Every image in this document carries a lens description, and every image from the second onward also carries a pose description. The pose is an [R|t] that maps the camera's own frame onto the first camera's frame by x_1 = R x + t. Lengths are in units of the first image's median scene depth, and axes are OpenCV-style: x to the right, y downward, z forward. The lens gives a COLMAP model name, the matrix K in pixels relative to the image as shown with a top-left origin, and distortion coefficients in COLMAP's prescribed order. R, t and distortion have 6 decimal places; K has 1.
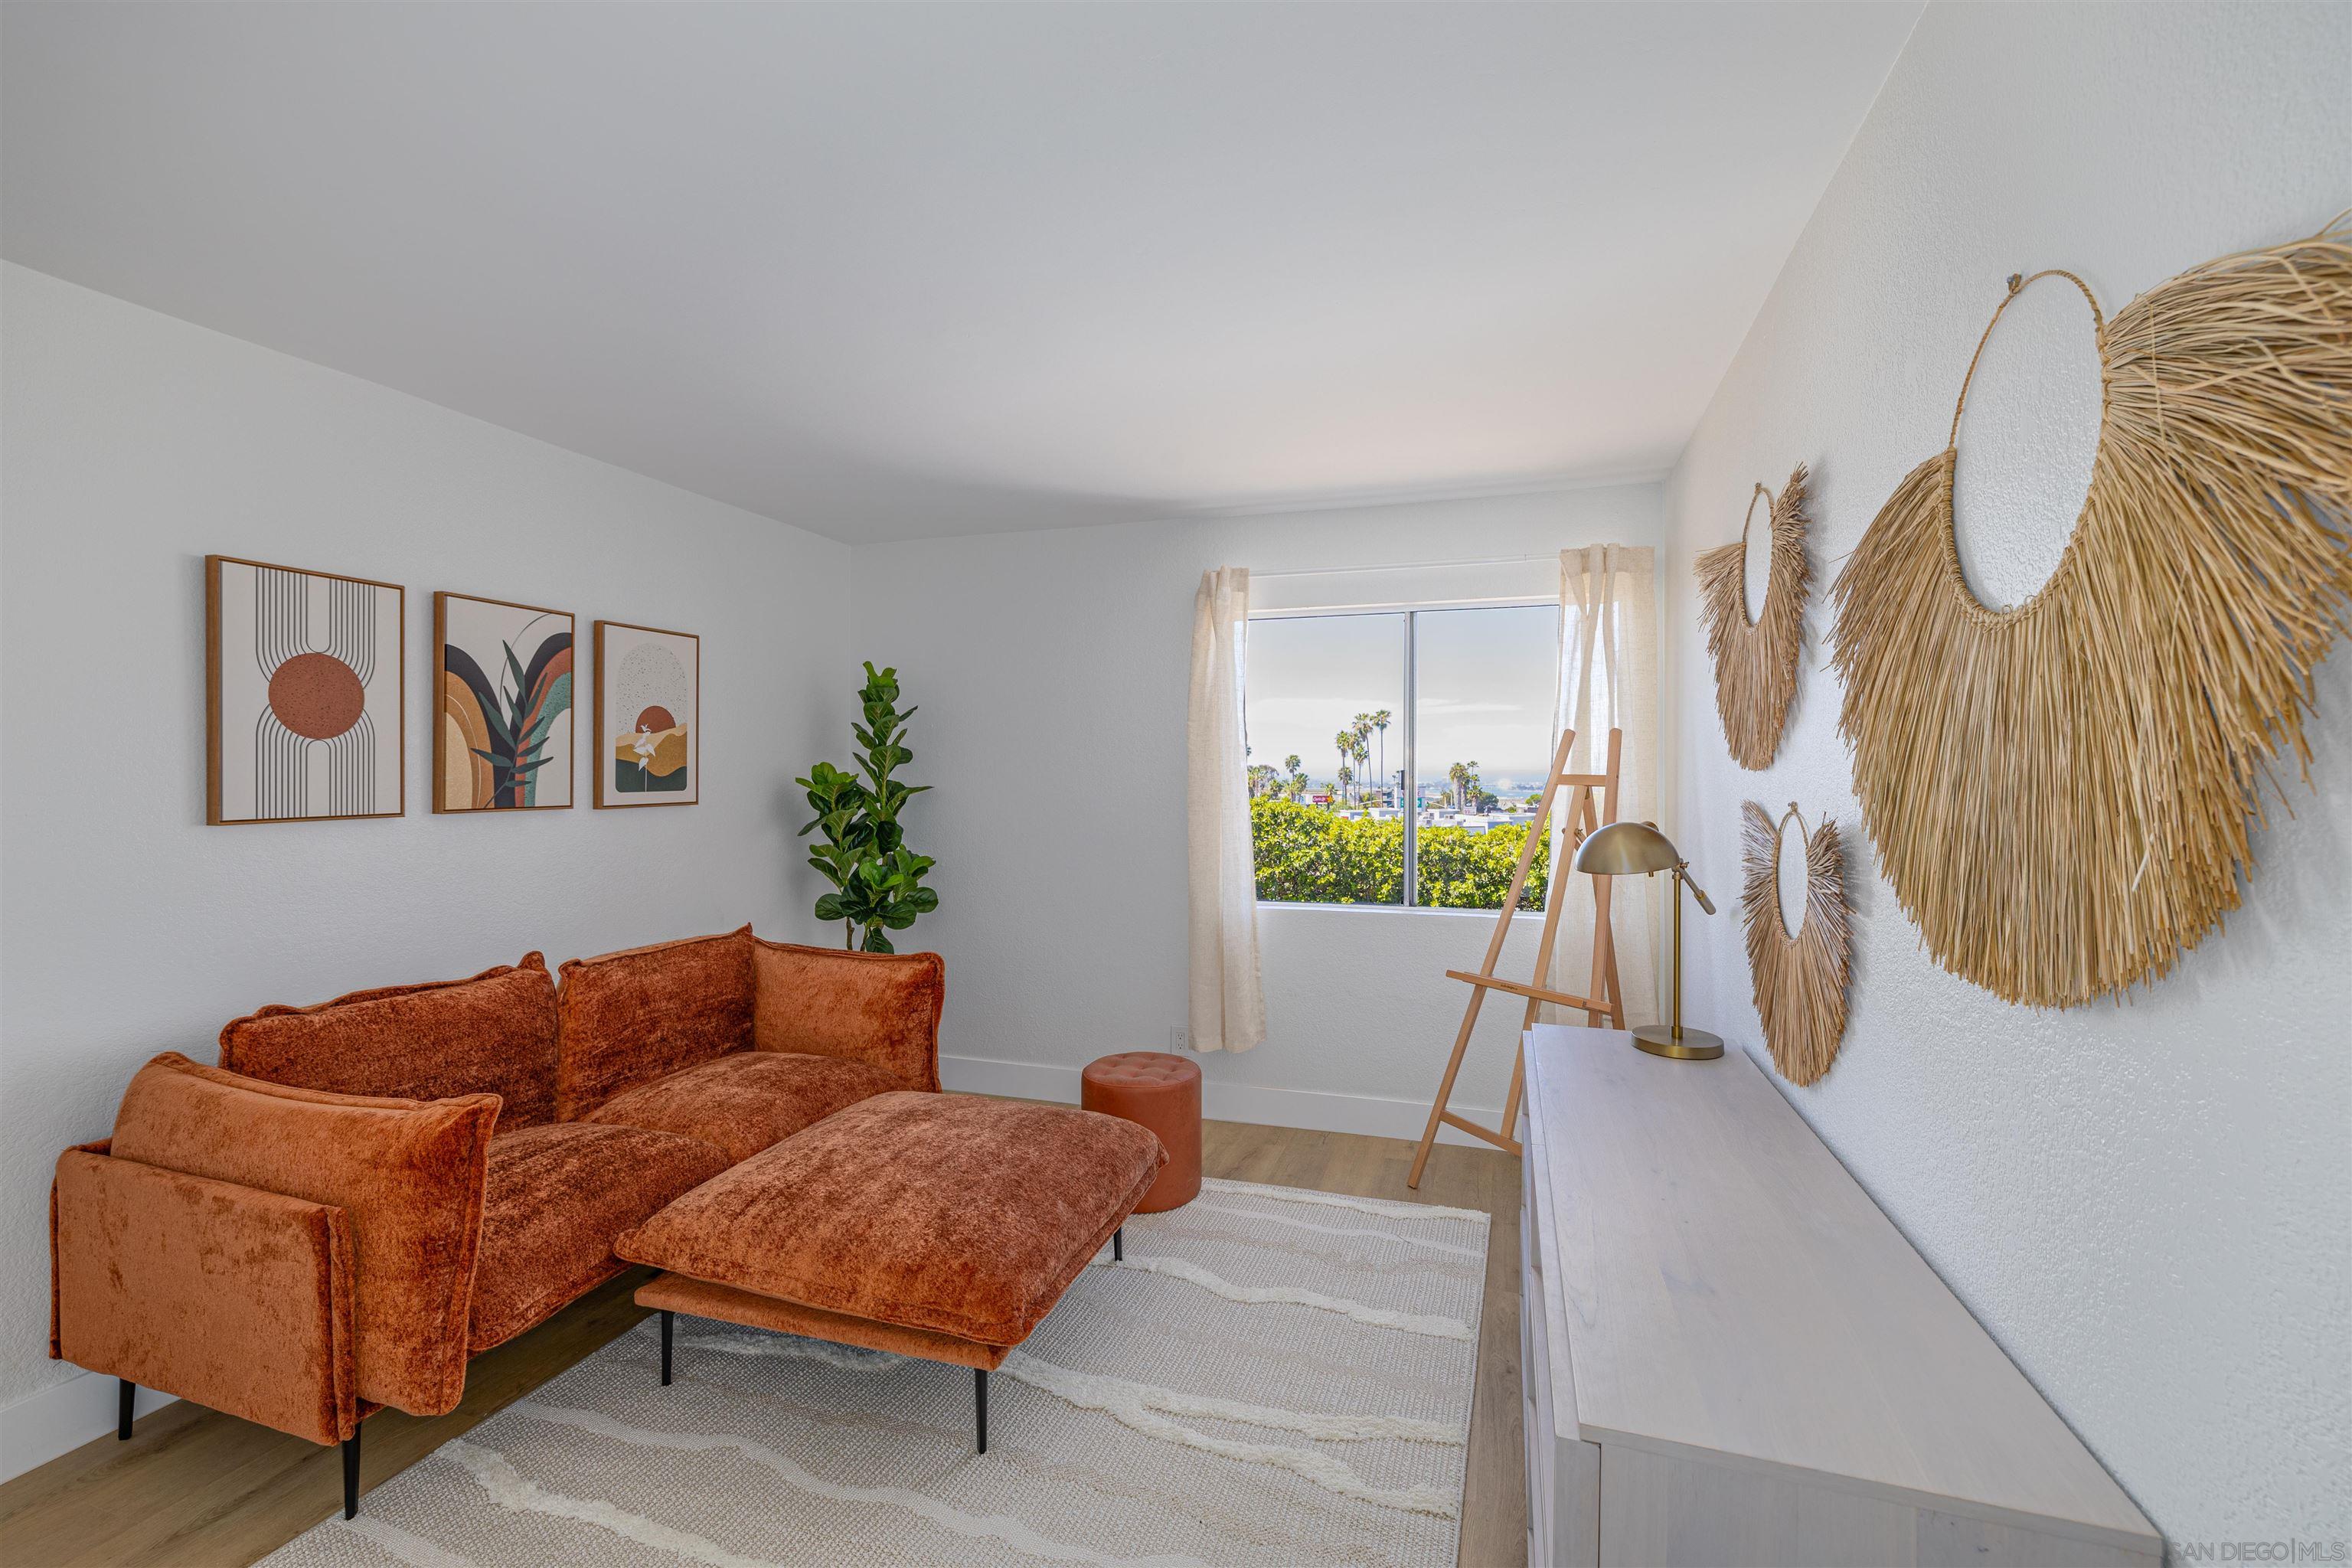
lens RADIAL K [[1007.7, 0, 1175.8], [0, 1007.7, 770.3], [0, 0, 1]] dist [0.000755, 0.000097]
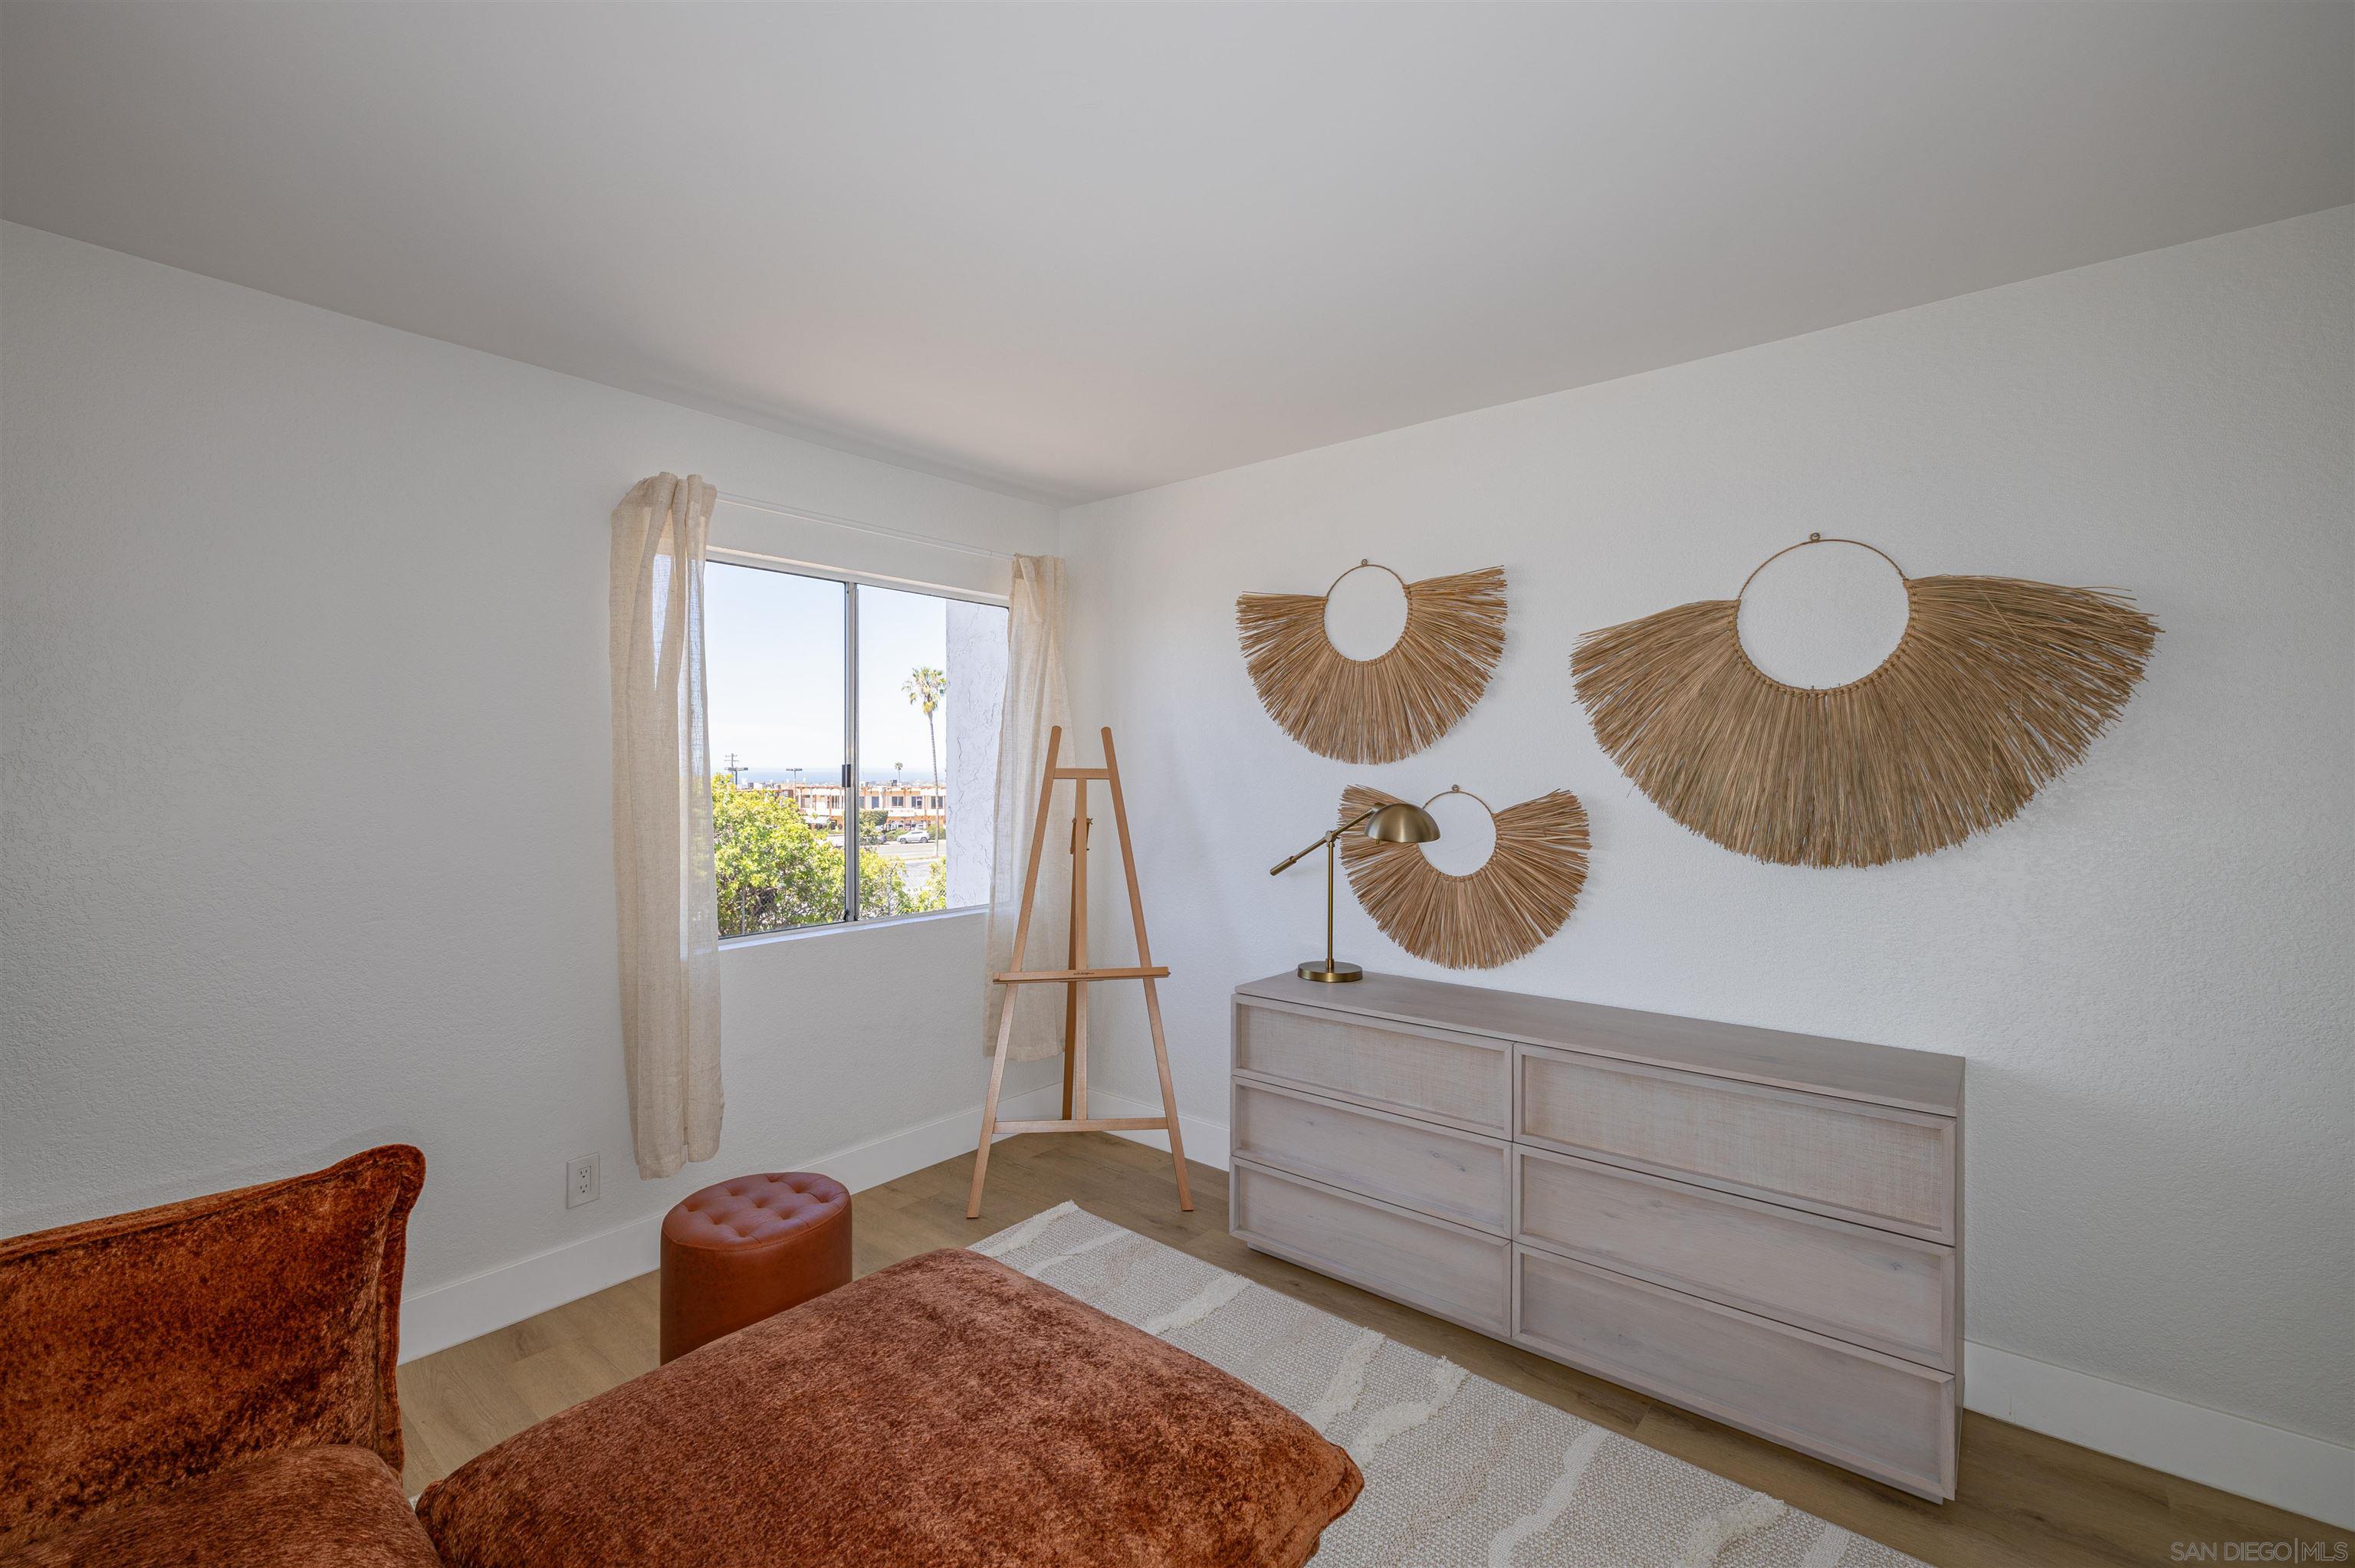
lens RADIAL K [[1008.8, 0, 1177.3], [0, 1008.8, 770.2], [0, 0, 1]] dist [0.000755, 0.000097]
pose [[0.366401, -0.006094, 0.930437, -0.579856], [0.003550, 0.999980, 0.005152, 0.000627], [-0.930450, 0.001415, 0.366416, 0.512312]]
